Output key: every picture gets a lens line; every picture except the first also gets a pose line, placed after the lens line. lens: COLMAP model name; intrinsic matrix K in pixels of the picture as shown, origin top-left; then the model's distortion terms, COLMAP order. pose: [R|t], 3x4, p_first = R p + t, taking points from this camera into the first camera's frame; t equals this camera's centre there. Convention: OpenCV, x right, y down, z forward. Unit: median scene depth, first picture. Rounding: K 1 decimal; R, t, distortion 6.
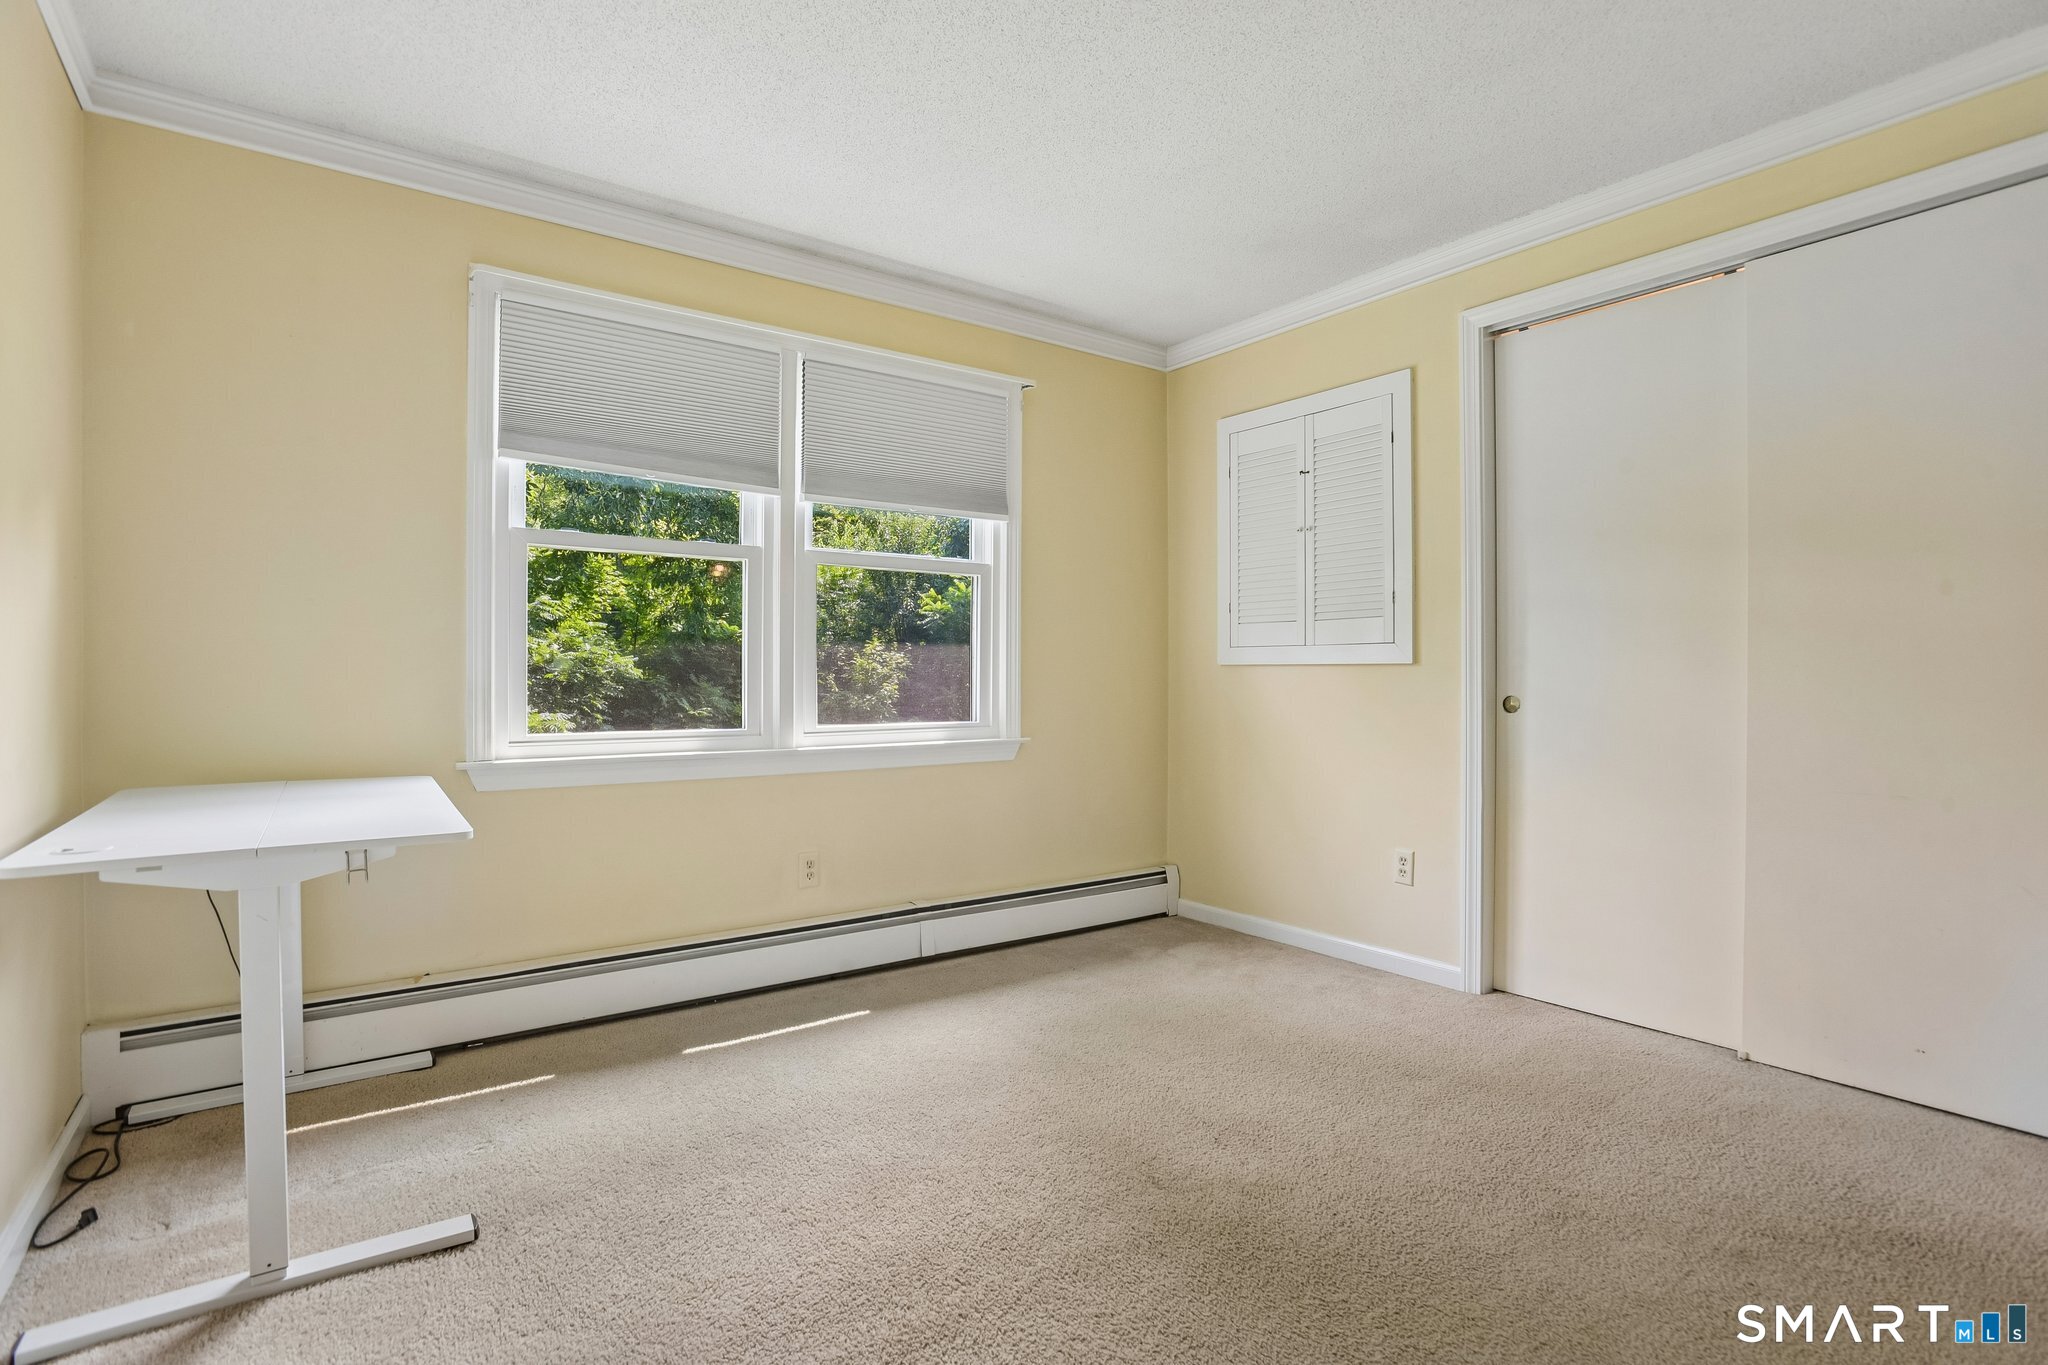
lens RADIAL K [[1001.7, 0, 1024.0], [0, 1001.7, 682.5], [0, 0, 1]] dist [-0.073257, 0.031595]
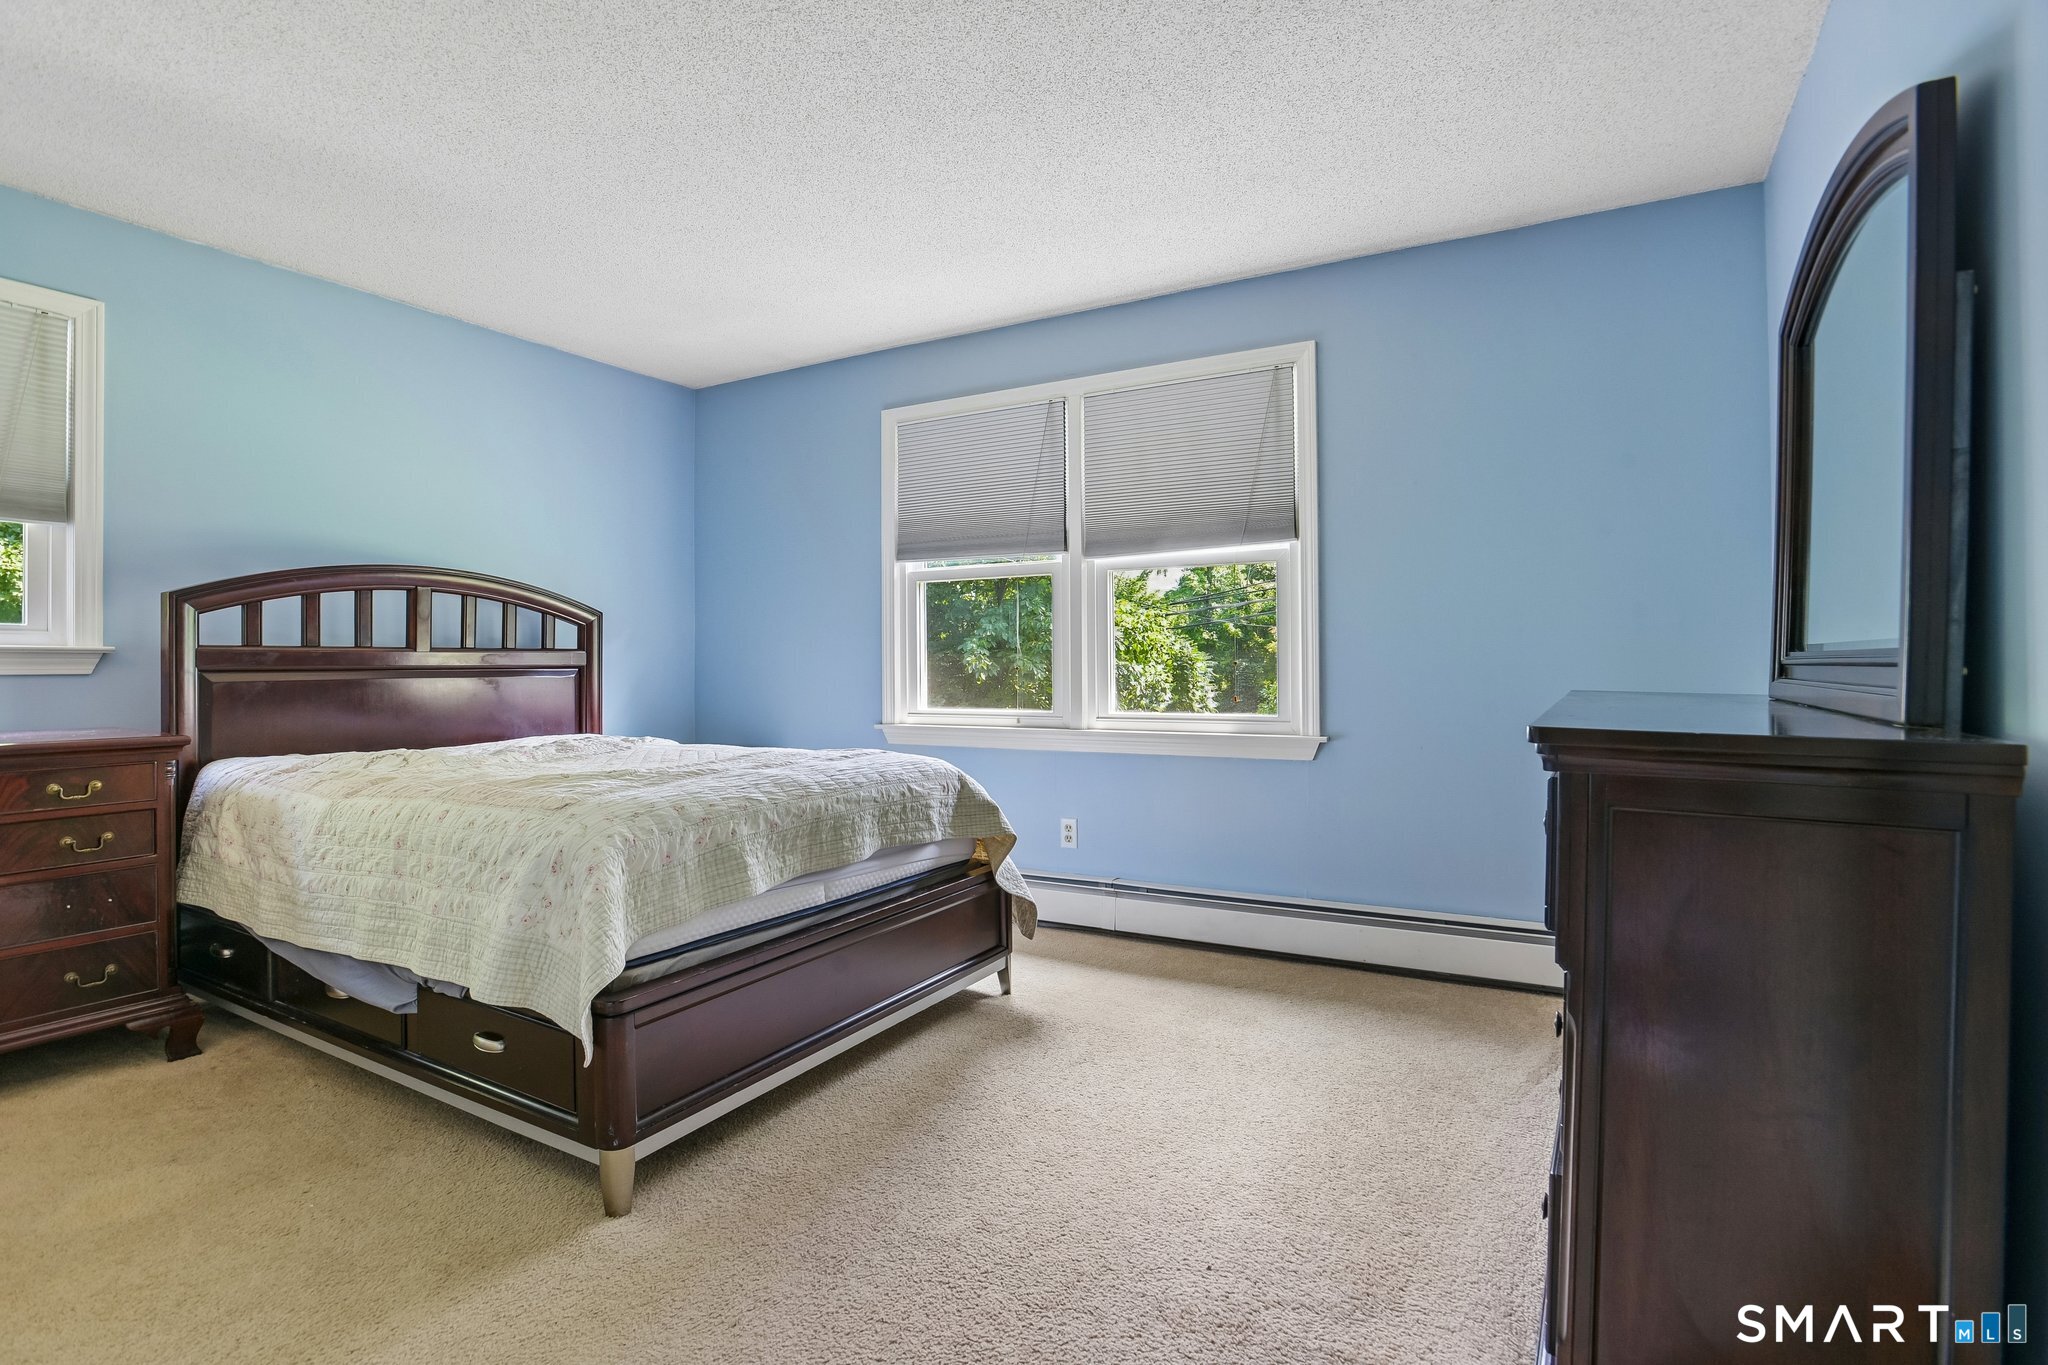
lens RADIAL K [[1001.7, 0, 1024.0], [0, 1001.7, 682.5], [0, 0, 1]] dist [-0.073257, 0.031595]
pose [[0.431661, 0.004605, -0.902024, 0.805664], [-0.001330, 0.999989, 0.004469, 0.003858], [0.902035, -0.000729, 0.431662, 0.424882]]
